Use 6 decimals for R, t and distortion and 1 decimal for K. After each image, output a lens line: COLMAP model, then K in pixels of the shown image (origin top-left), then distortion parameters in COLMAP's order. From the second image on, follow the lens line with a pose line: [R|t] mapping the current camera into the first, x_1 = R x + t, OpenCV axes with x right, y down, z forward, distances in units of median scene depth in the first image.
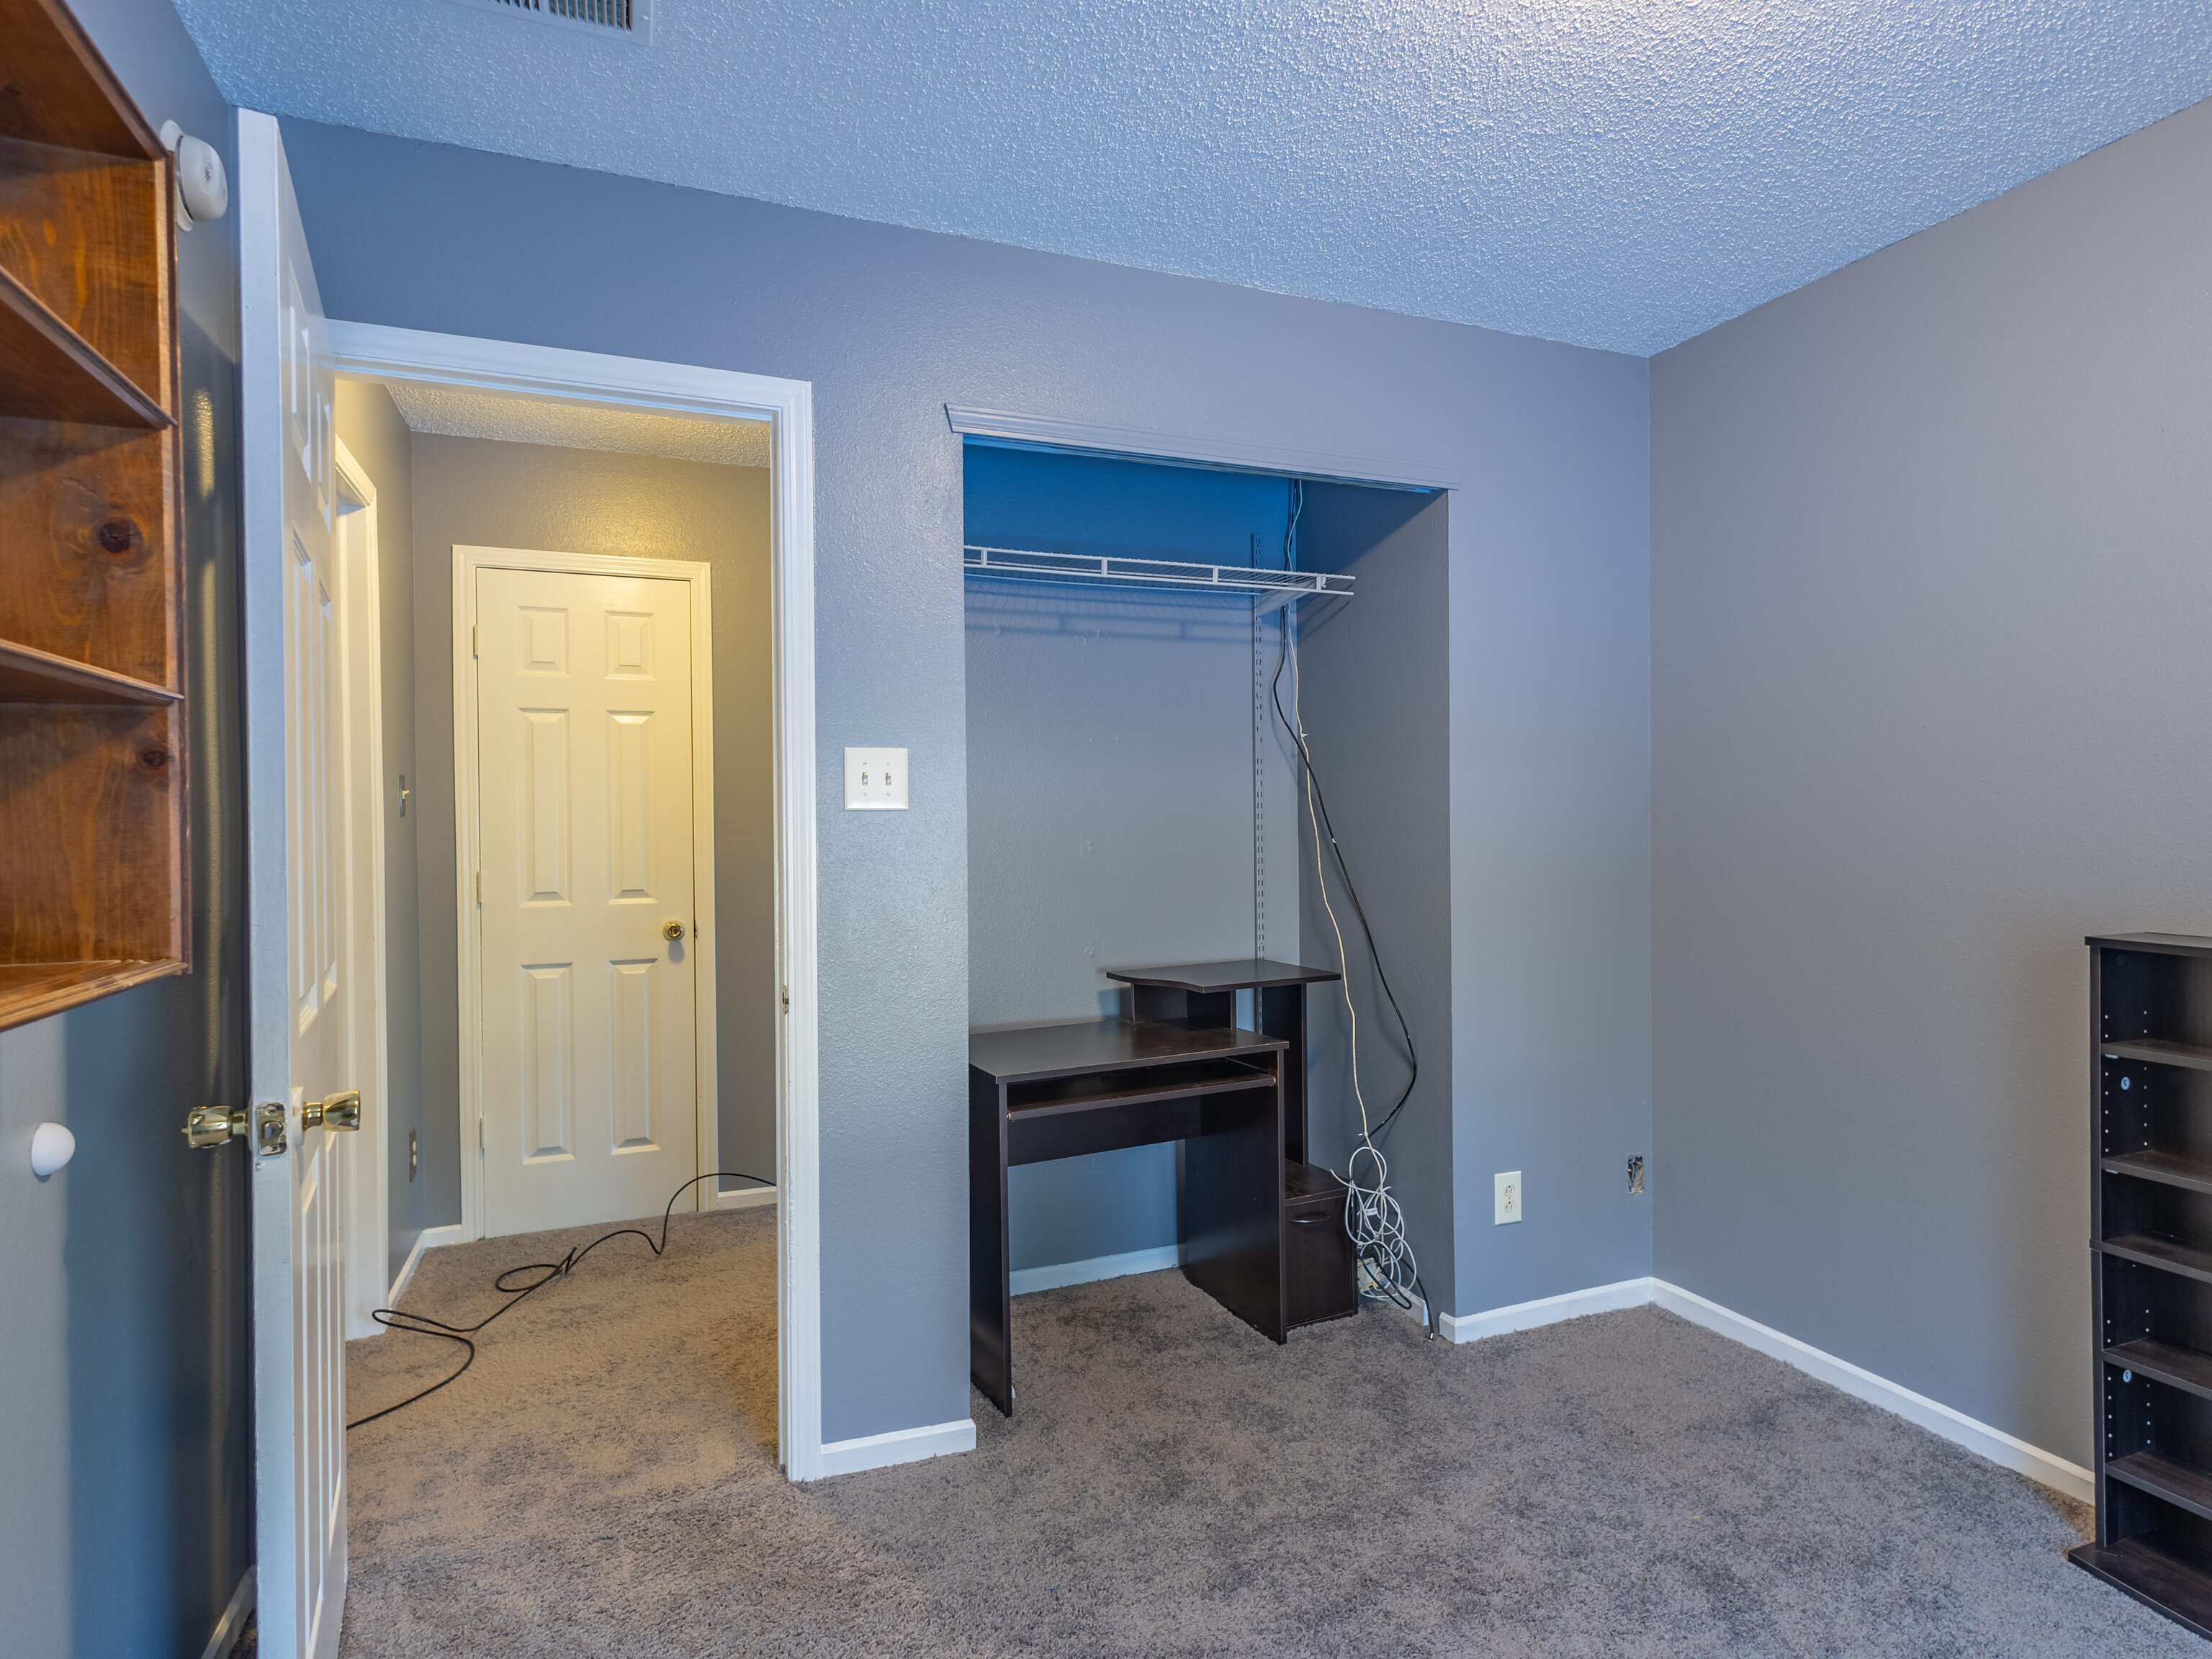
lens RADIAL K [[1199.5, 0, 1106.0], [0, 1199.5, 829.5], [0, 0, 1]] dist [0.038586, 0.000111]
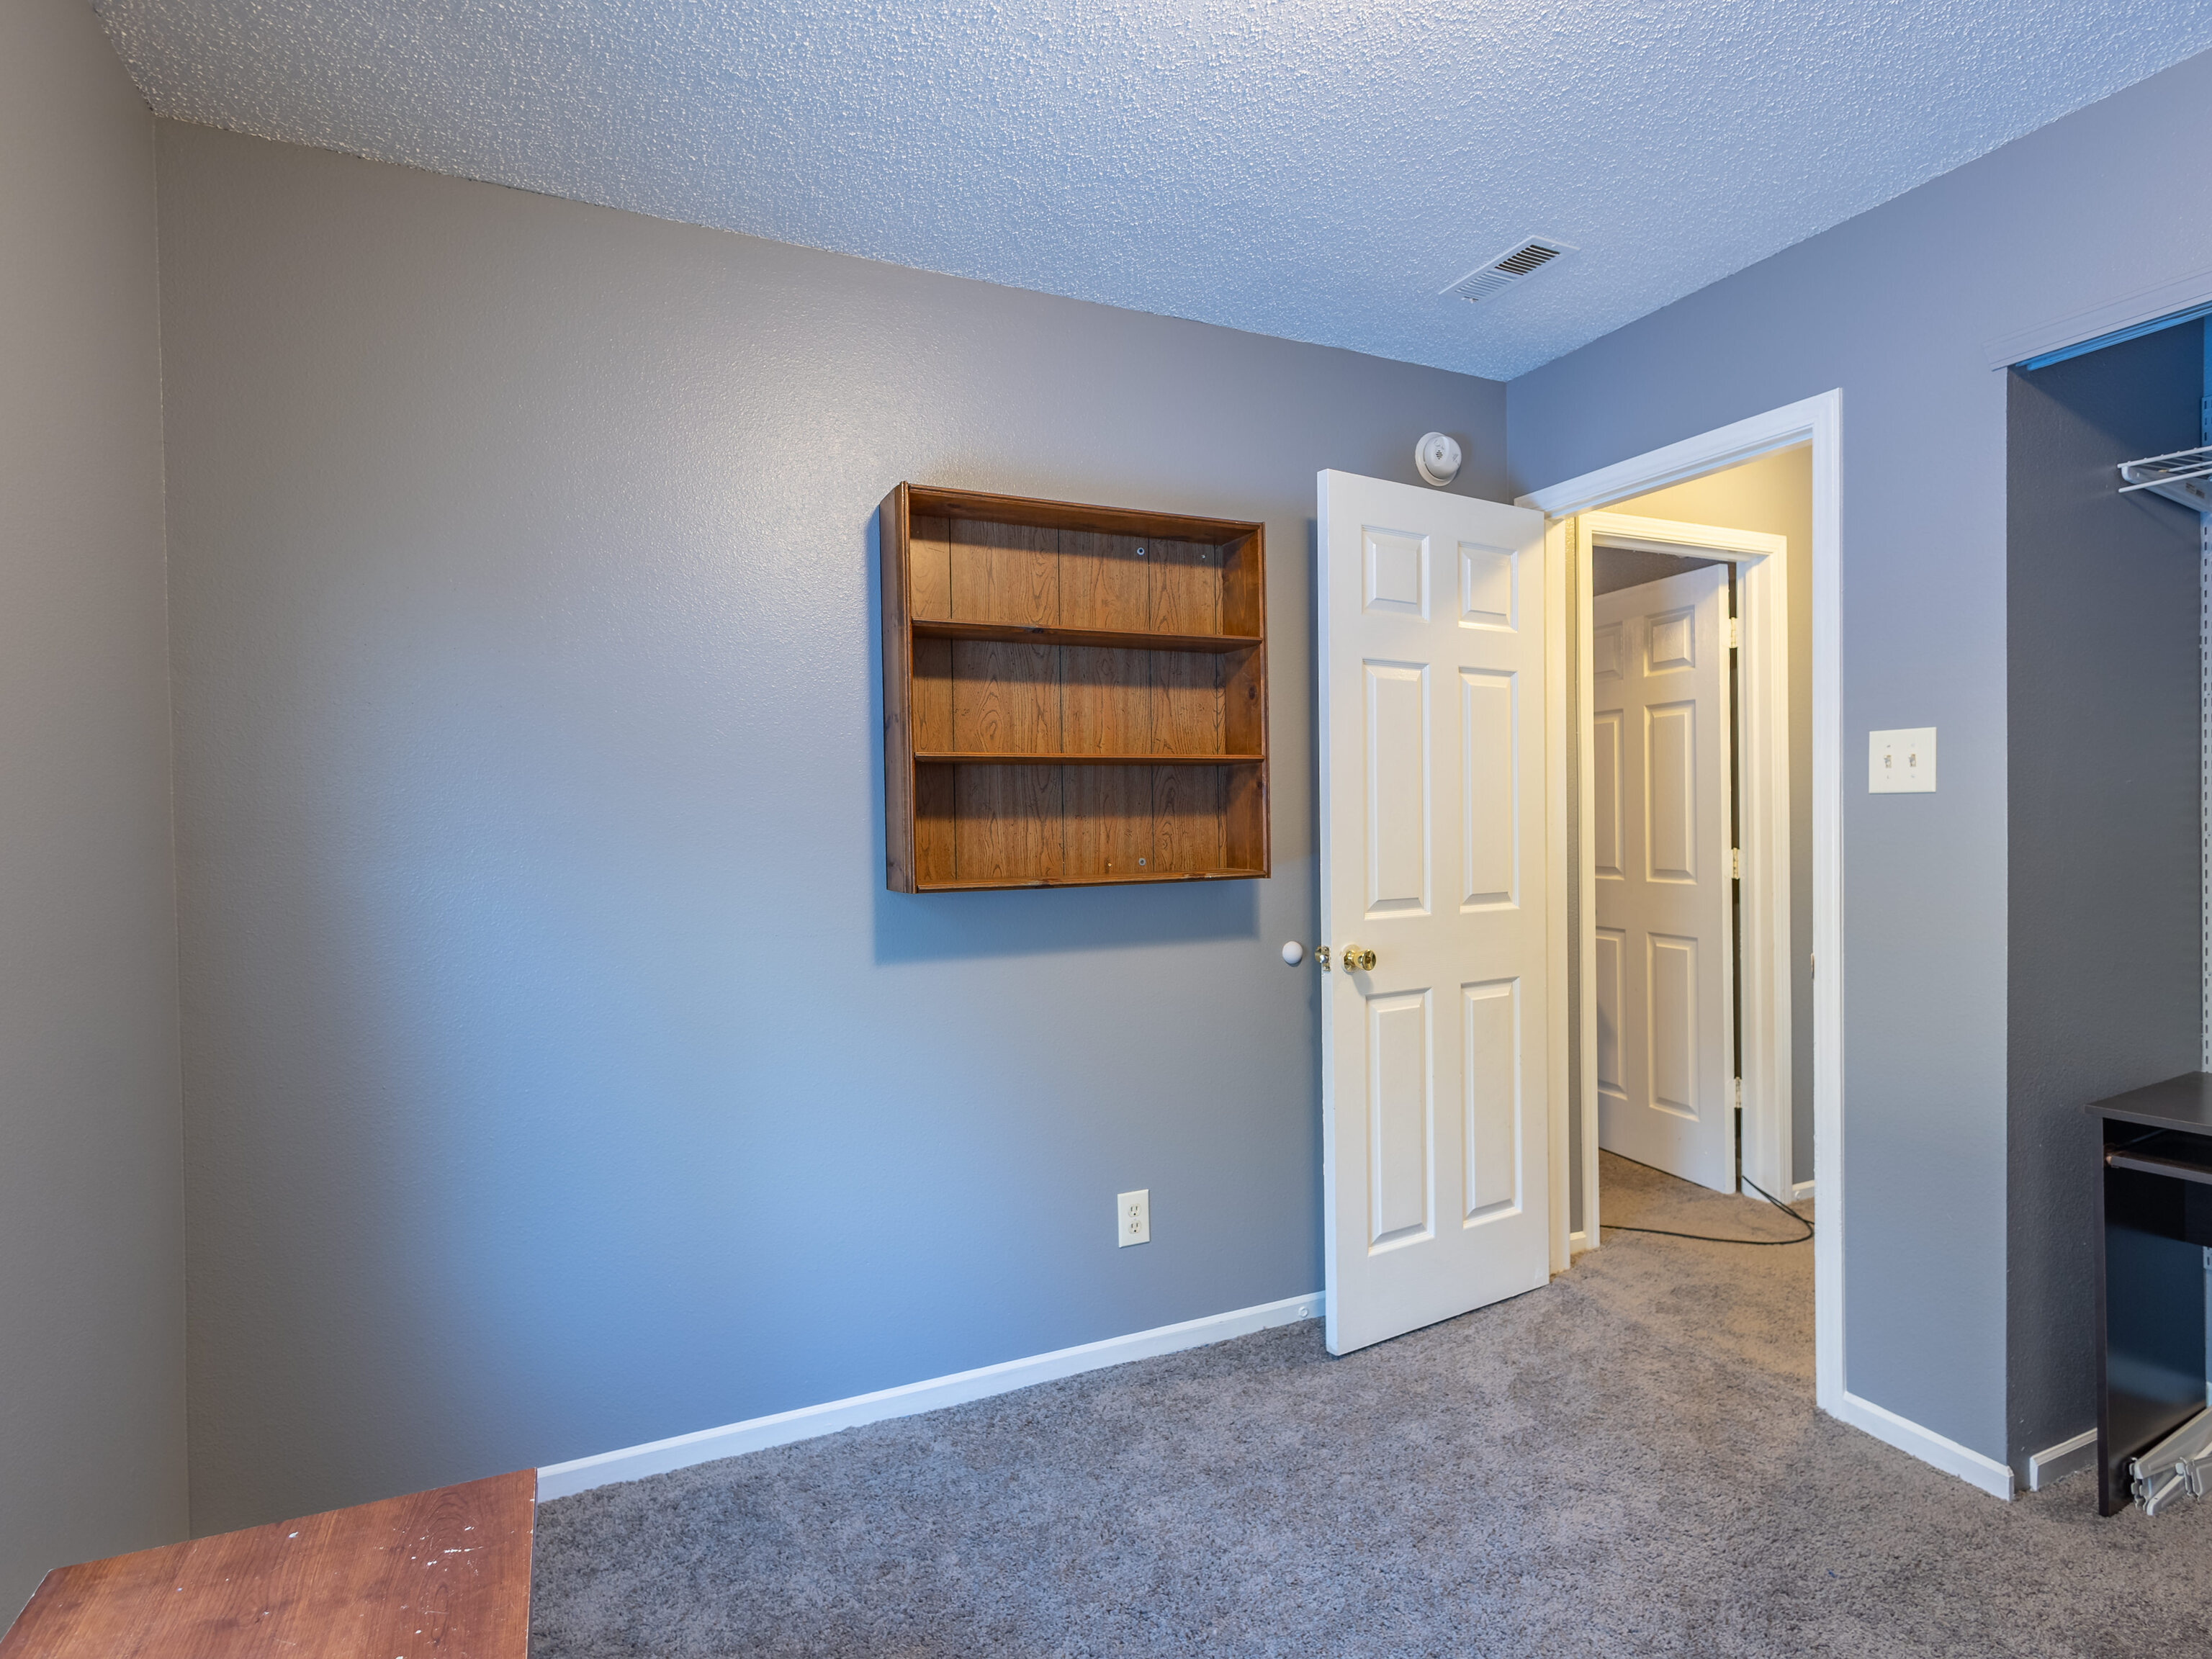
lens RADIAL K [[1209.0, 0, 1107.7], [0, 1209.0, 835.9], [0, 0, 1]] dist [0.004880, -0.000140]
pose [[0.057525, 0.024718, -0.998038, 0.783463], [0.008130, 0.999649, 0.025227, -0.011444], [0.998311, -0.009565, 0.057303, 0.301974]]
